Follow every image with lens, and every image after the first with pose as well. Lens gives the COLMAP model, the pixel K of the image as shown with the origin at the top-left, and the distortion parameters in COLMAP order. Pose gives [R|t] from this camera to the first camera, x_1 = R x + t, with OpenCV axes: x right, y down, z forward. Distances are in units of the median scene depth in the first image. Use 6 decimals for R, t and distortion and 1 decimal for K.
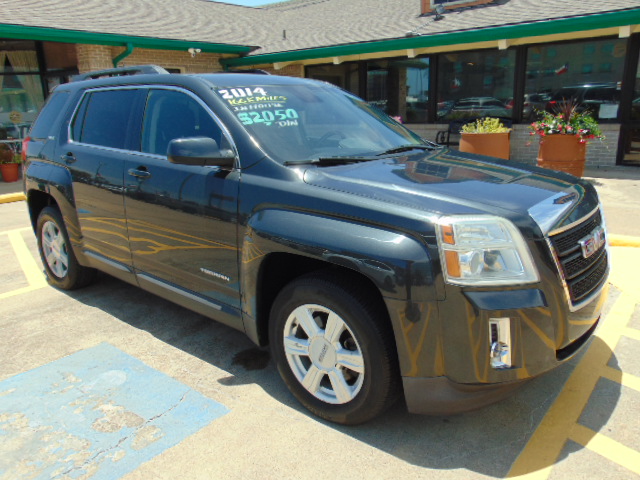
lens RADIAL K [[500.5, 0, 318.7], [0, 500.5, 240.3], [0, 0, 1]] dist [-0.028732, 0.037353]
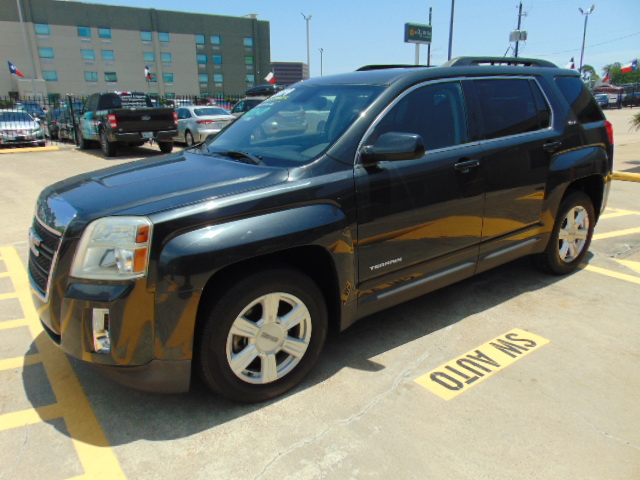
lens RADIAL K [[476.0, 0, 321.1], [0, 476.0, 242.7], [0, 0, 1]] dist [-0.008116, 0.044112]
pose [[-0.228290, 0.314611, -0.921360, 1.164742], [-0.229488, 0.902296, 0.364962, -0.444441], [0.946160, 0.294759, -0.133786, 1.466294]]
